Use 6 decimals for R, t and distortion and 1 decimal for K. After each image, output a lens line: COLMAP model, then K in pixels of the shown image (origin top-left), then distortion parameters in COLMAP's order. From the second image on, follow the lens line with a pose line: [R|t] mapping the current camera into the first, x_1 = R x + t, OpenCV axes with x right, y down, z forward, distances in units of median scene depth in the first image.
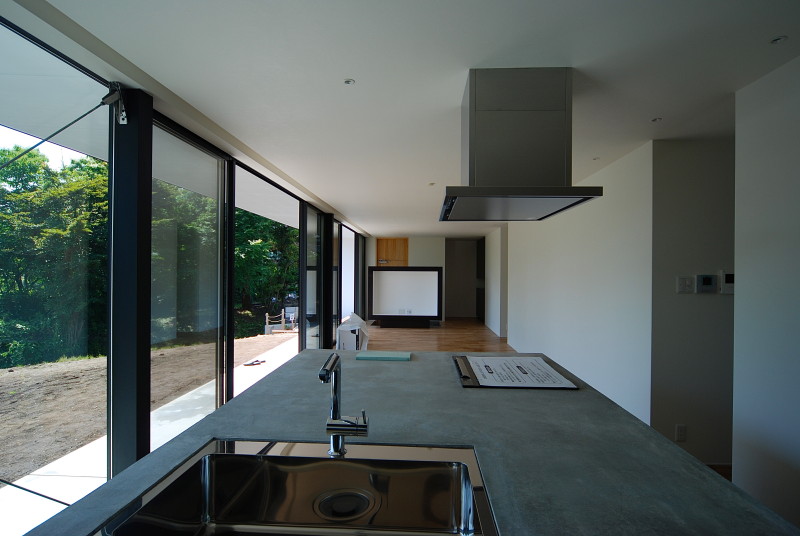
lens RADIAL K [[435.1, 0, 394.7], [0, 435.1, 270.6], [0, 0, 1]] dist [-0.017771, -0.000457]
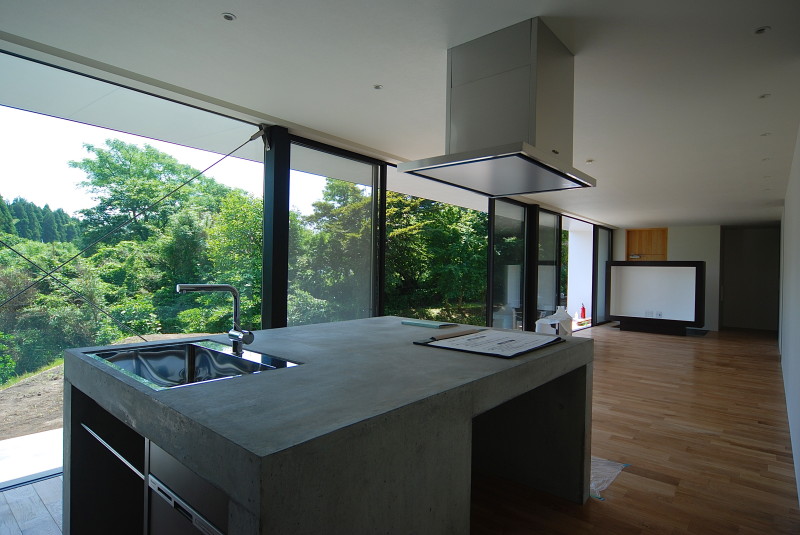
lens RADIAL K [[435.1, 0, 394.7], [0, 435.1, 270.1], [0, 0, 1]] dist [-0.017771, -0.000457]
pose [[0.796956, 0.012643, -0.603905, 0.120591], [-0.014064, 0.999898, 0.002374, 0.012308], [0.603874, 0.006601, 0.797052, 0.013411]]
